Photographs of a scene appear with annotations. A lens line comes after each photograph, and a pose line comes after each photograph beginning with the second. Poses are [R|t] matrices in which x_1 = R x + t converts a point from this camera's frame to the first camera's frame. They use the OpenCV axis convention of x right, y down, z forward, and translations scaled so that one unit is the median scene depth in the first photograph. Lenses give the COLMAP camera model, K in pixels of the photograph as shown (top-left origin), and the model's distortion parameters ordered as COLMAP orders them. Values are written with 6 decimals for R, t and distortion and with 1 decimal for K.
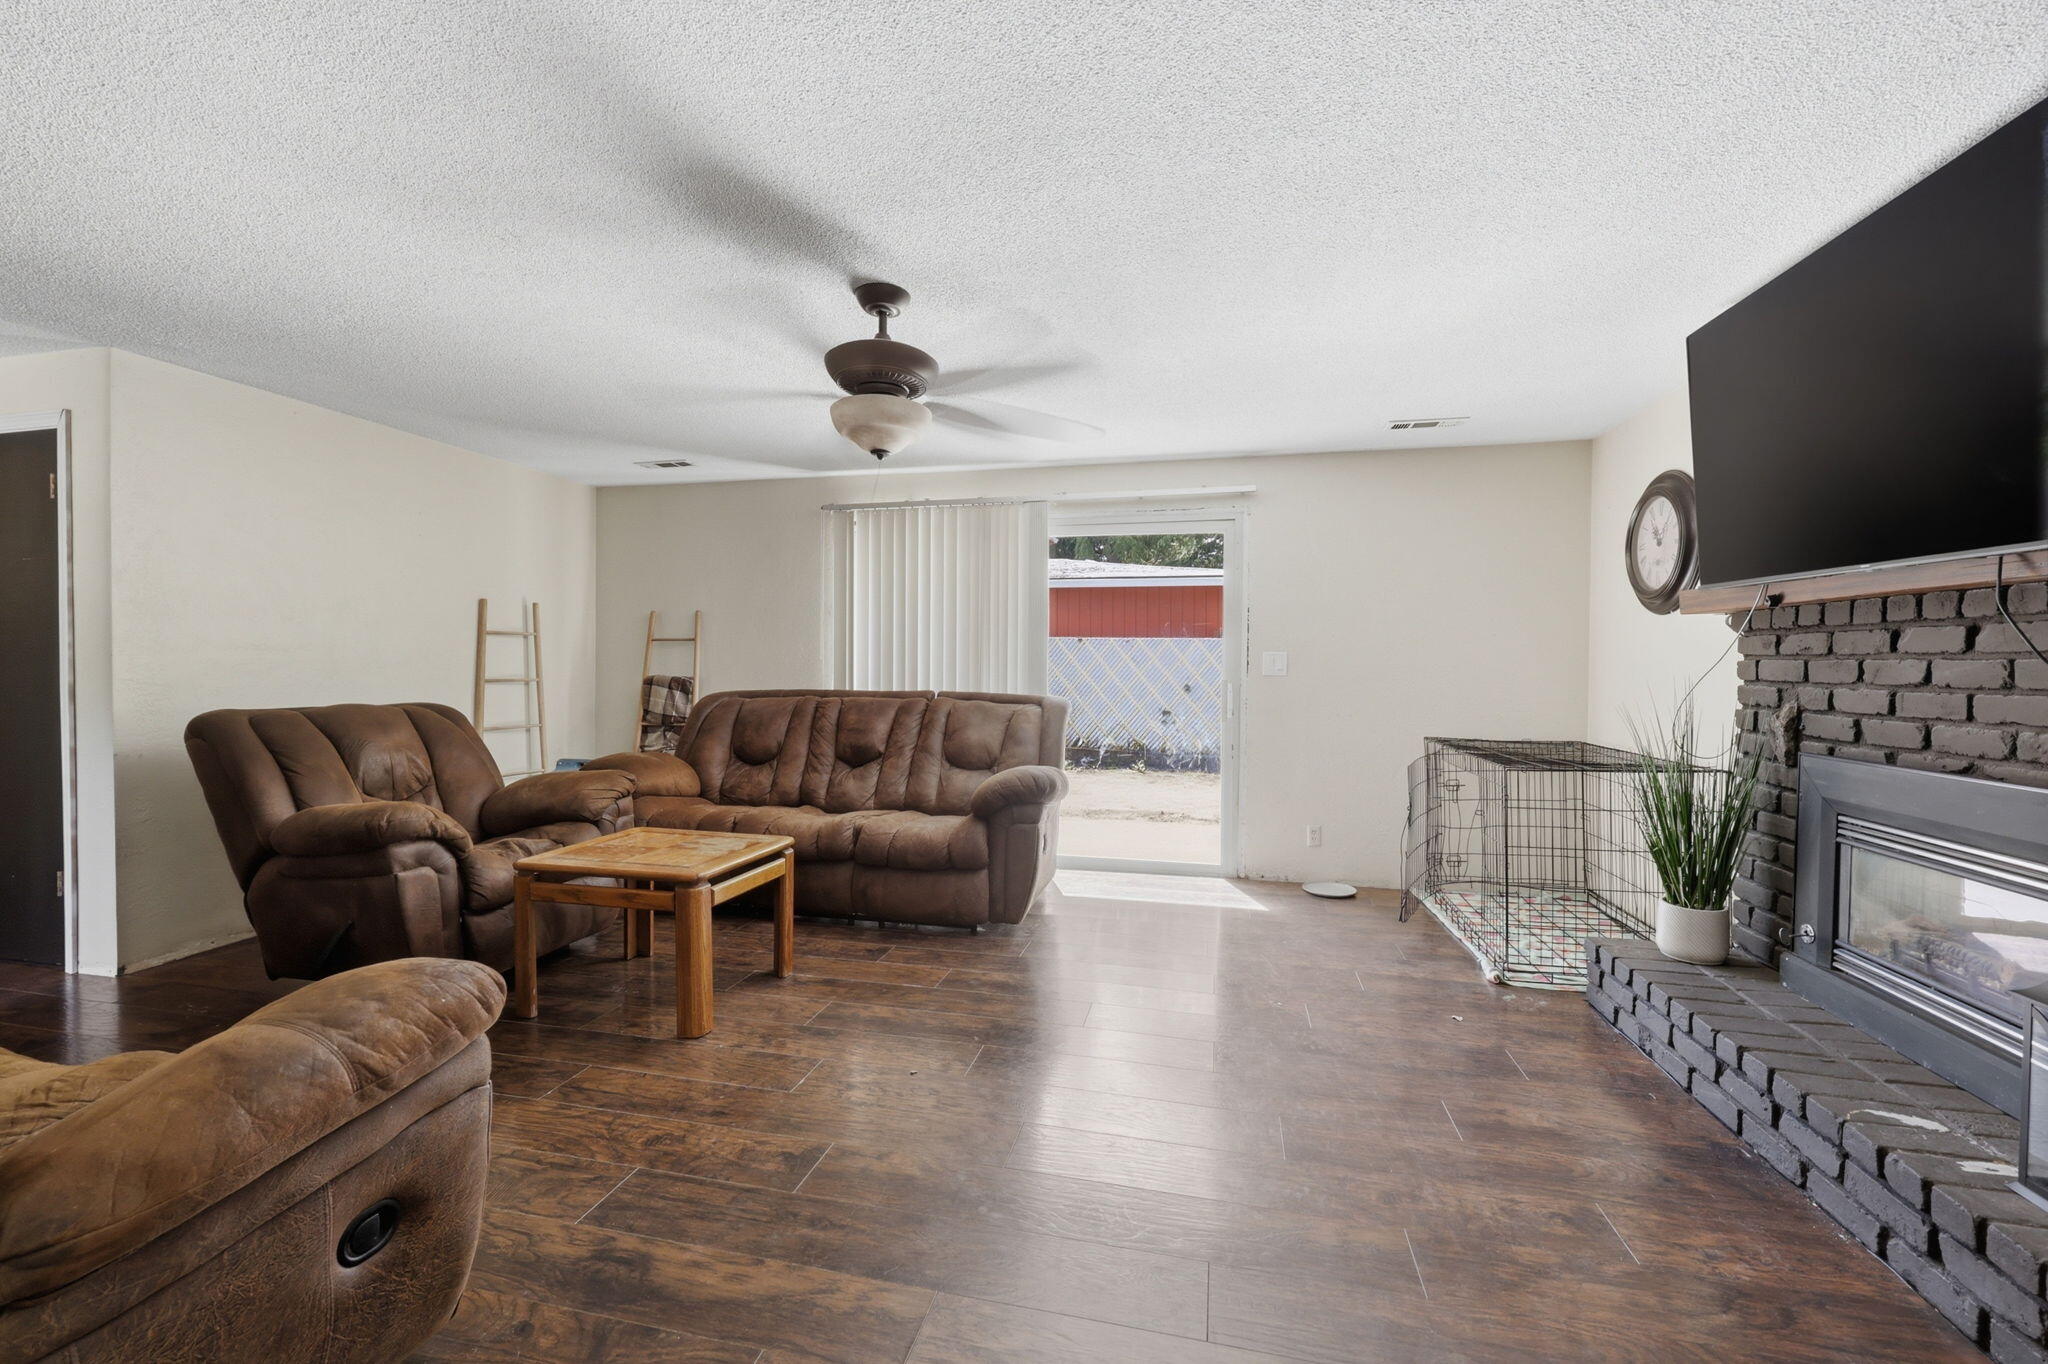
lens RADIAL K [[847.9, 0, 1028.3], [0, 847.9, 692.0], [0, 0, 1]] dist [0.006725, -0.000086]
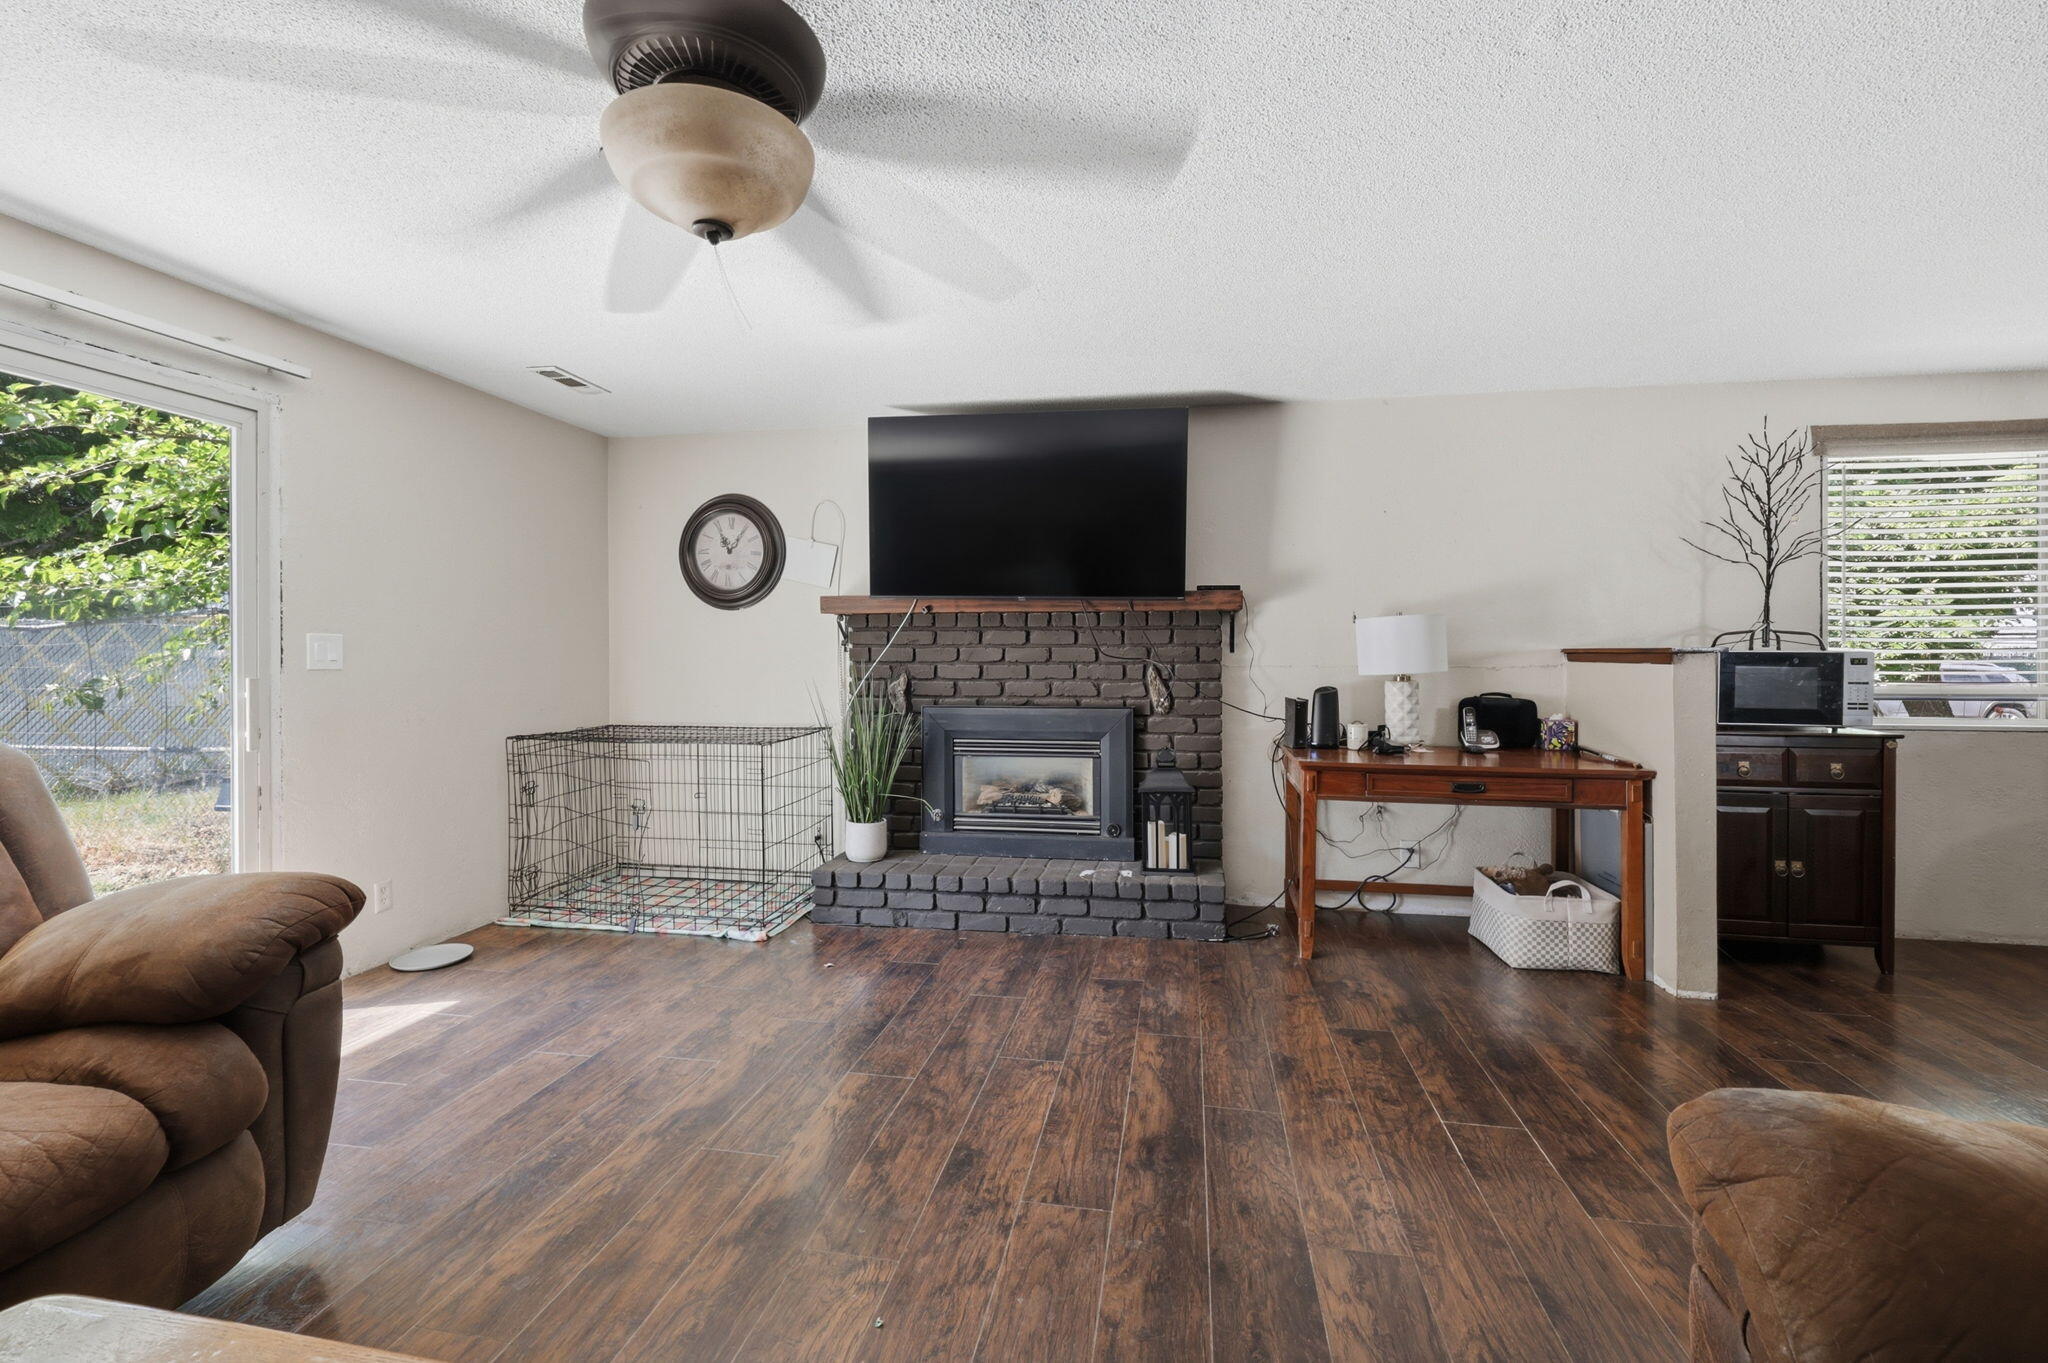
lens RADIAL K [[847.9, 0, 1057.8], [0, 847.9, 667.2], [0, 0, 1]] dist [0.006725, -0.000086]
pose [[-0.068450, -0.021511, 0.997423, -0.716918], [0.033130, 0.999167, 0.023823, -0.030671], [-0.997104, 0.034676, -0.067680, 0.866372]]
